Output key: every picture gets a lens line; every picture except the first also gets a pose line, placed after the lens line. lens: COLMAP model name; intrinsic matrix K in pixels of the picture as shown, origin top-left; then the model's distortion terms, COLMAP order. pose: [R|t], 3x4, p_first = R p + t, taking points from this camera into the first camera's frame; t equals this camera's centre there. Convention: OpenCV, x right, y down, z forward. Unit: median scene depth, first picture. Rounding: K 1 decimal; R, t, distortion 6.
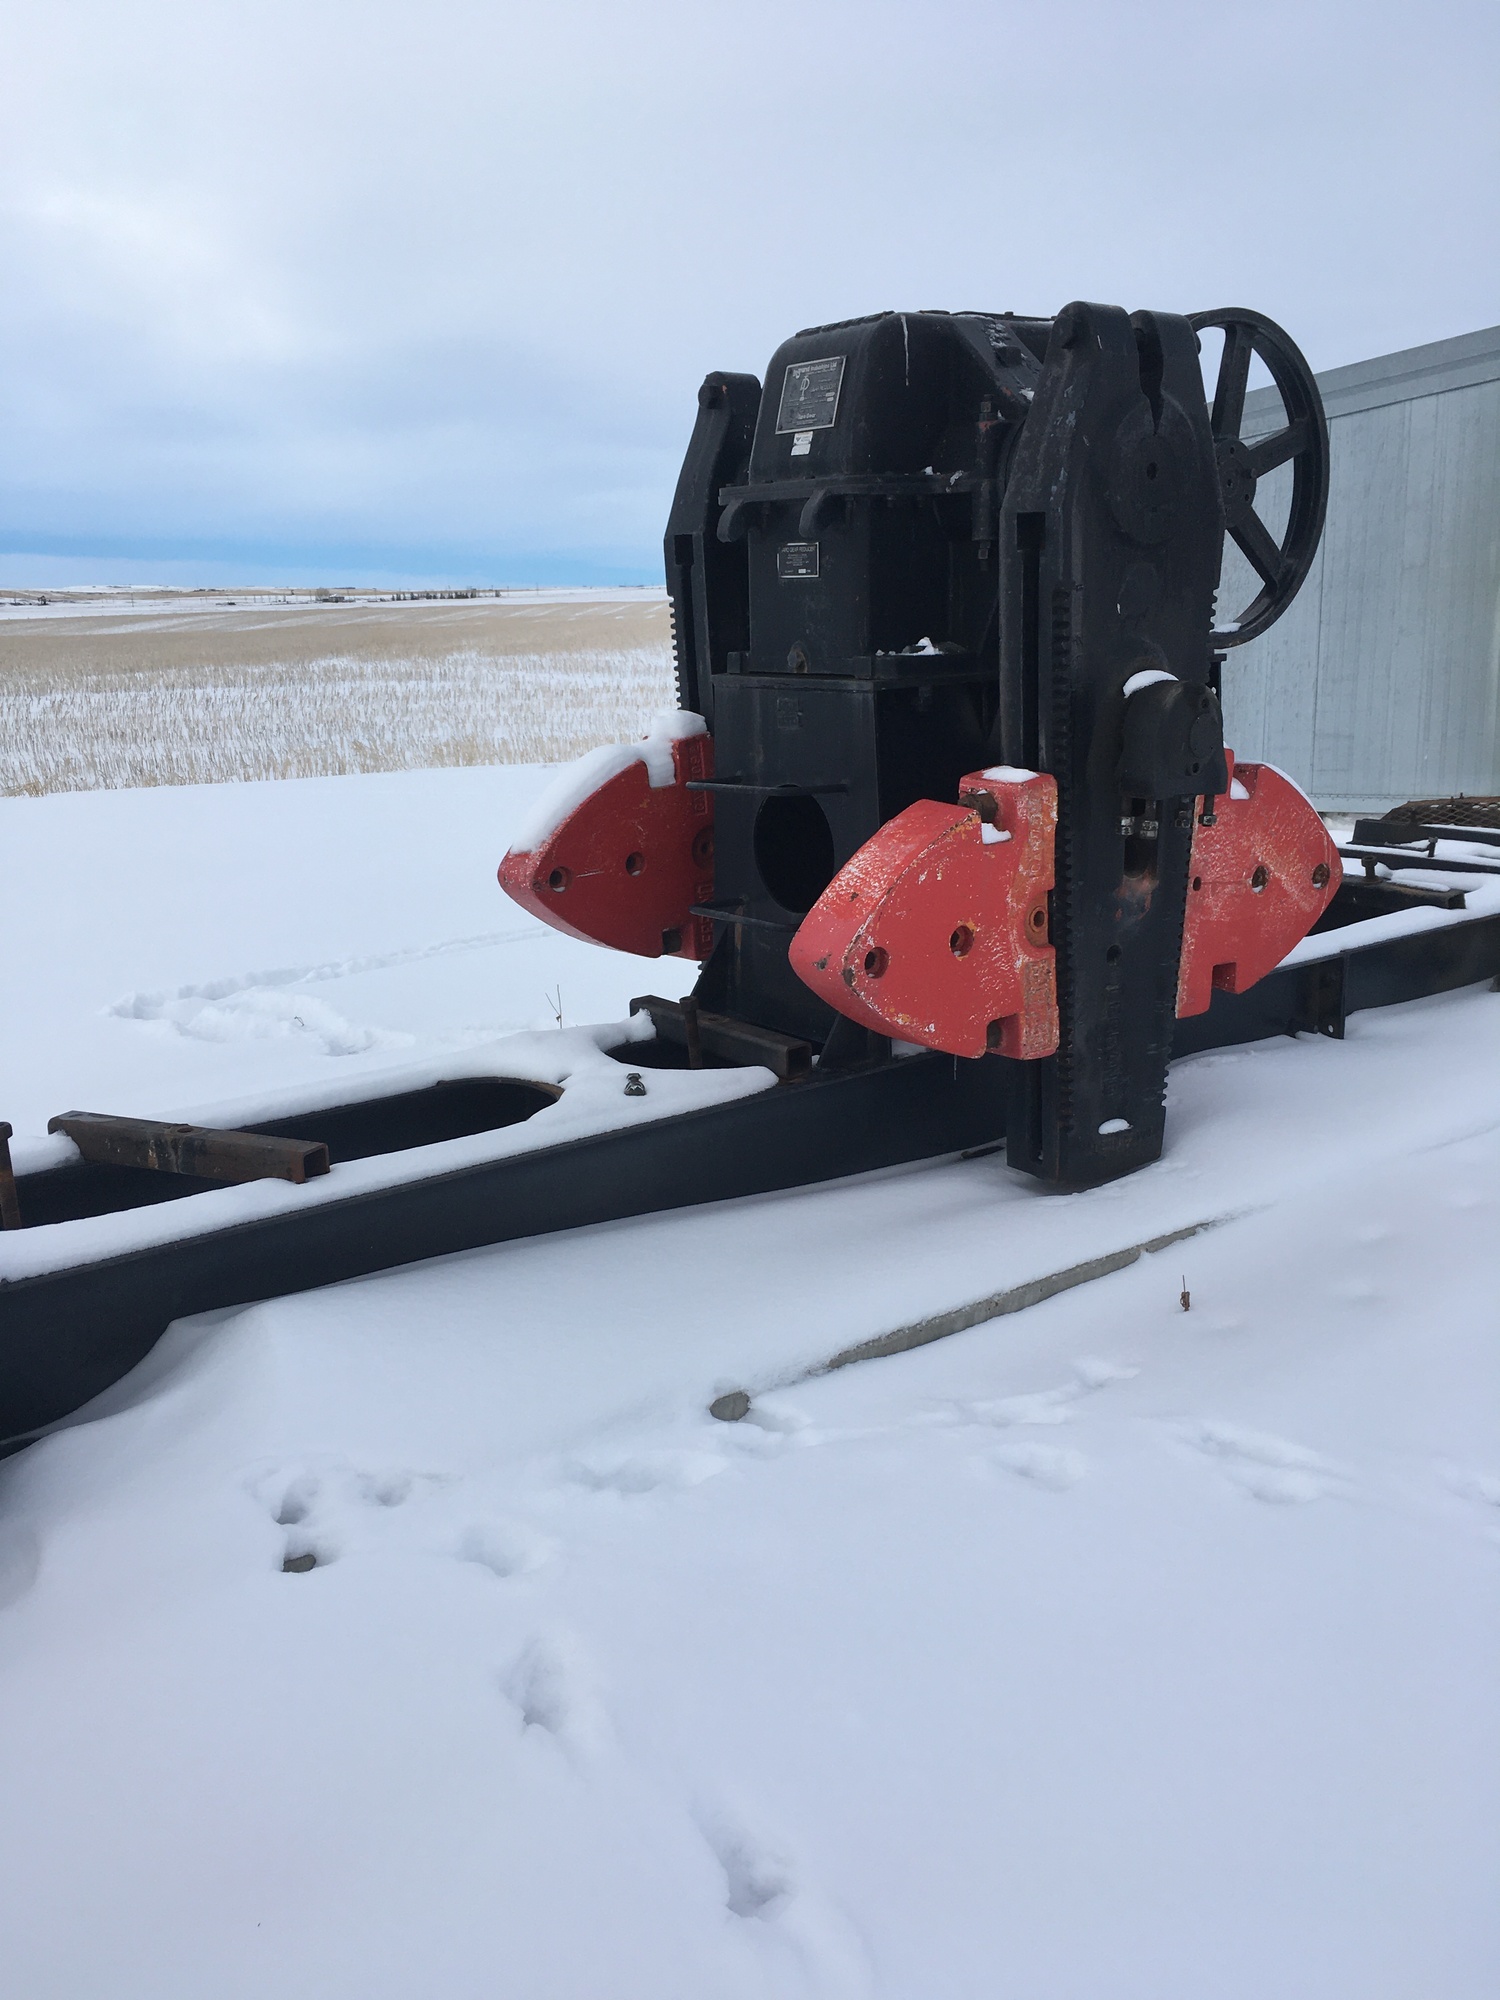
lens RADIAL K [[1682.6, 0, 757.9], [0, 1682.6, 995.4], [0, 0, 1]] dist [0.085303, -0.113718]
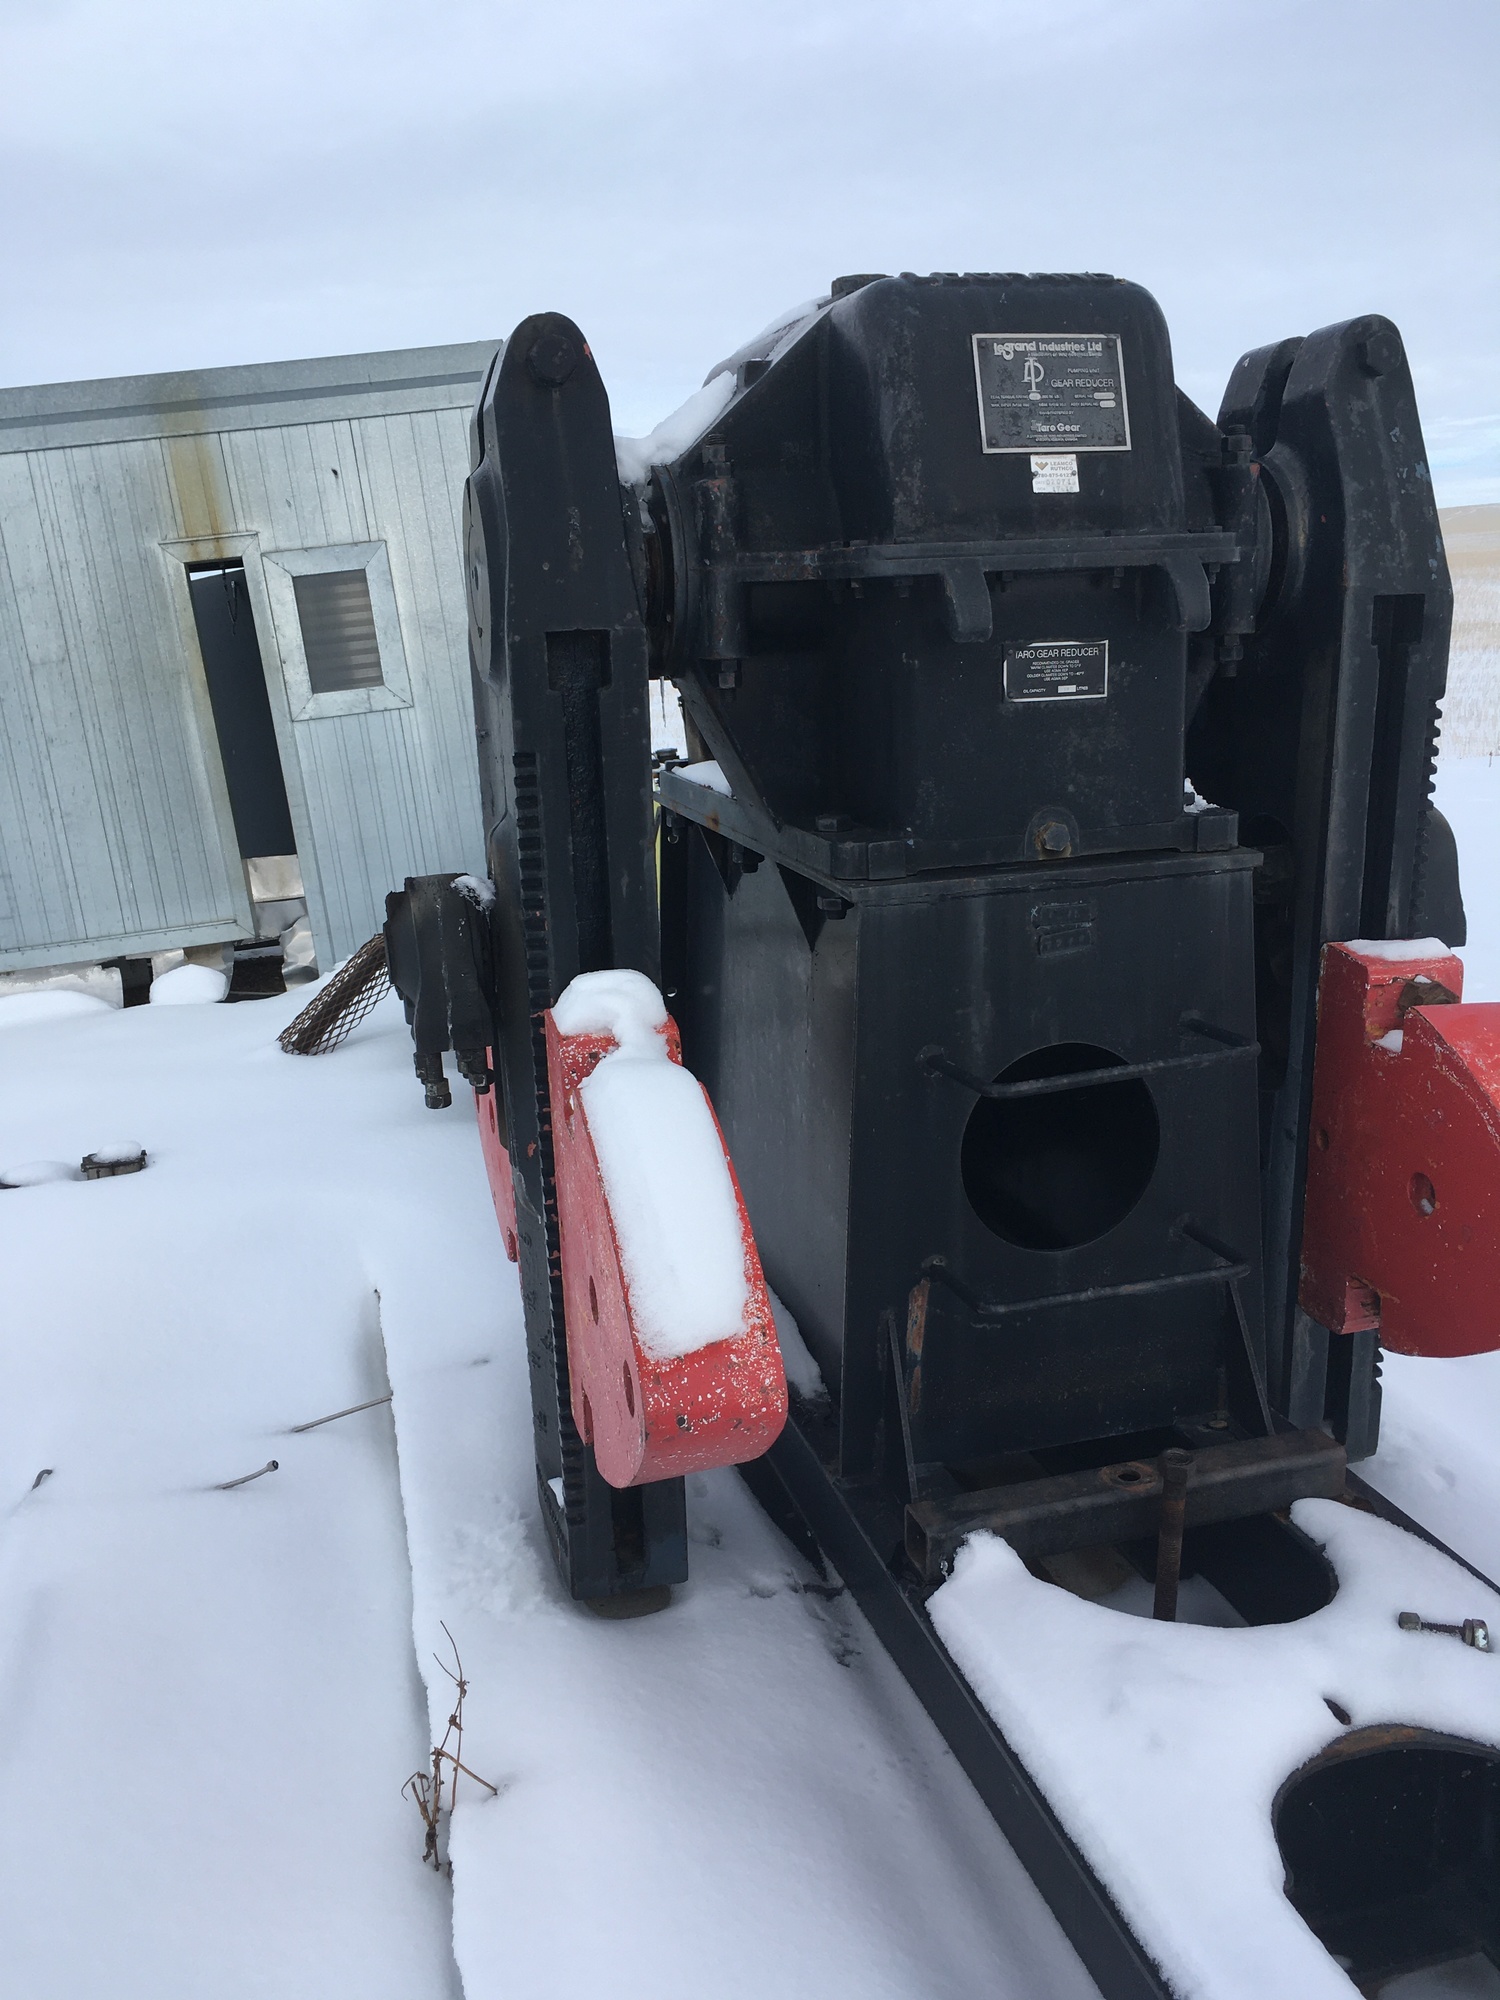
lens RADIAL K [[1682.6, 0, 757.9], [0, 1682.6, 995.4], [0, 0, 1]] dist [0.085303, -0.113718]
pose [[0.372043, -0.204462, 0.905417, -0.571883], [0.246001, 0.962277, 0.116219, -0.244849], [-0.895024, 0.179494, 0.408306, 0.881246]]
